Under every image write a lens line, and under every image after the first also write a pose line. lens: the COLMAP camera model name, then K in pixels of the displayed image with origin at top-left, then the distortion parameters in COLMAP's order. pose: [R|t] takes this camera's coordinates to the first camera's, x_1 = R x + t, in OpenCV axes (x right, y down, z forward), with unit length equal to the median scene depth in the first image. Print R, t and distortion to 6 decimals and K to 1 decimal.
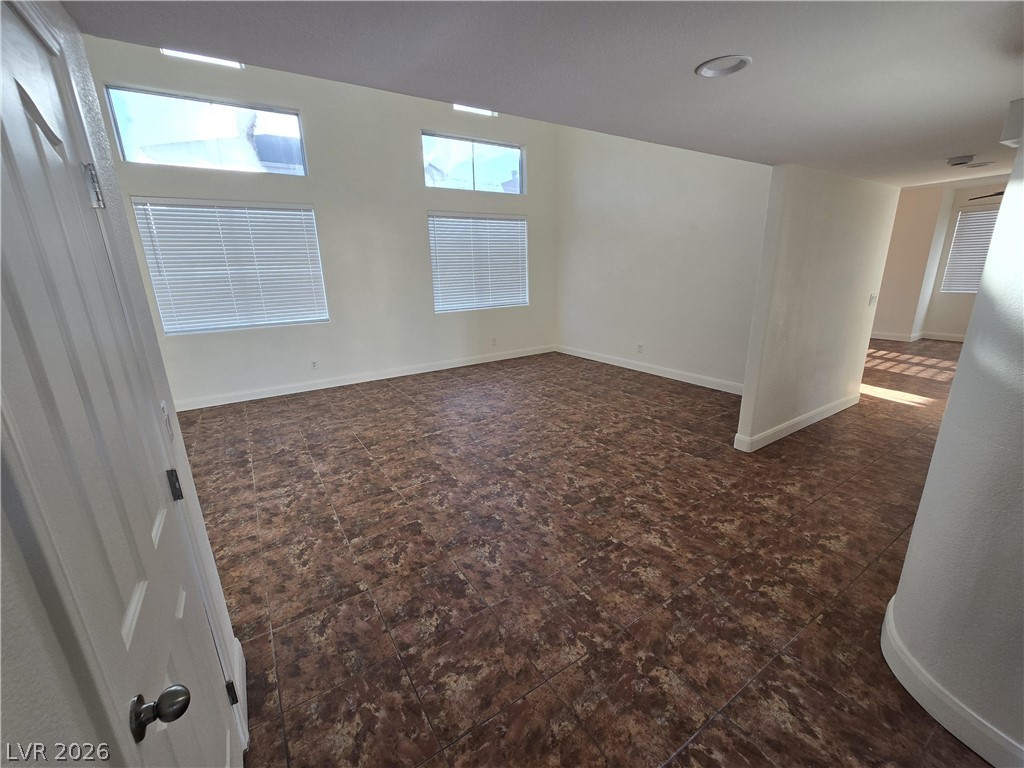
lens RADIAL K [[419.6, 0, 511.6], [0, 419.6, 383.8], [0, 0, 1]] dist [0.003230, 0.000011]
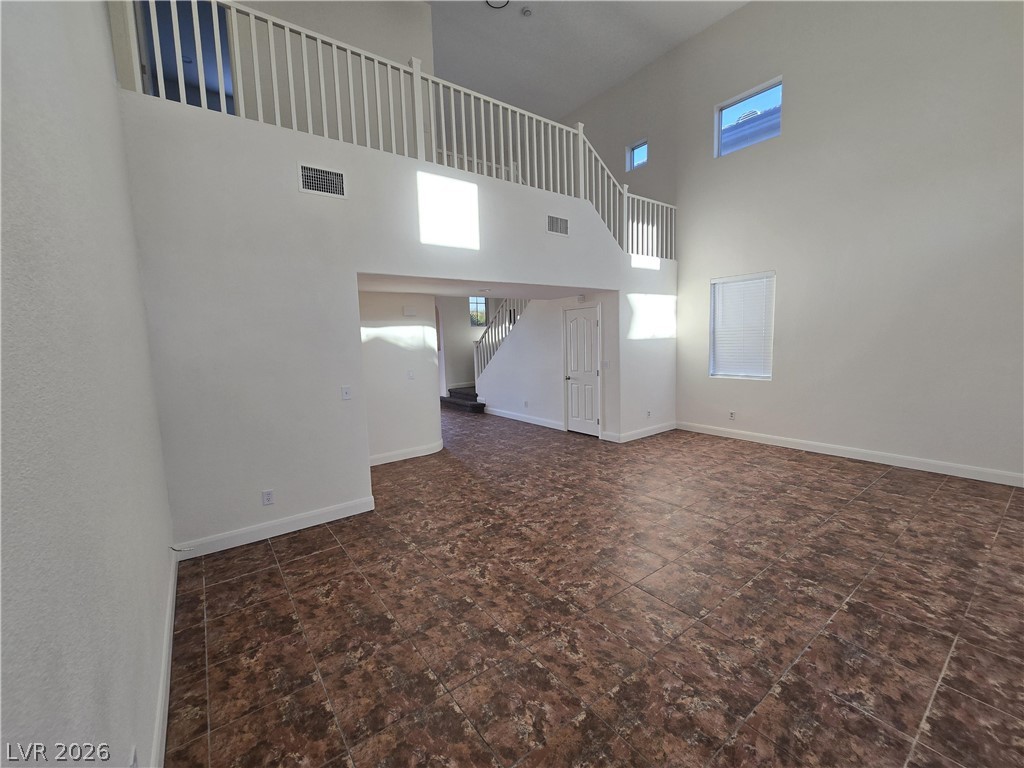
lens RADIAL K [[419.6, 0, 512.4], [0, 419.6, 383.2], [0, 0, 1]] dist [0.003230, 0.000011]
pose [[-0.995973, 0.063445, -0.063340, 0.195122], [0.035060, 0.925896, 0.376148, -0.505064], [0.082511, 0.372412, -0.924392, 1.744367]]
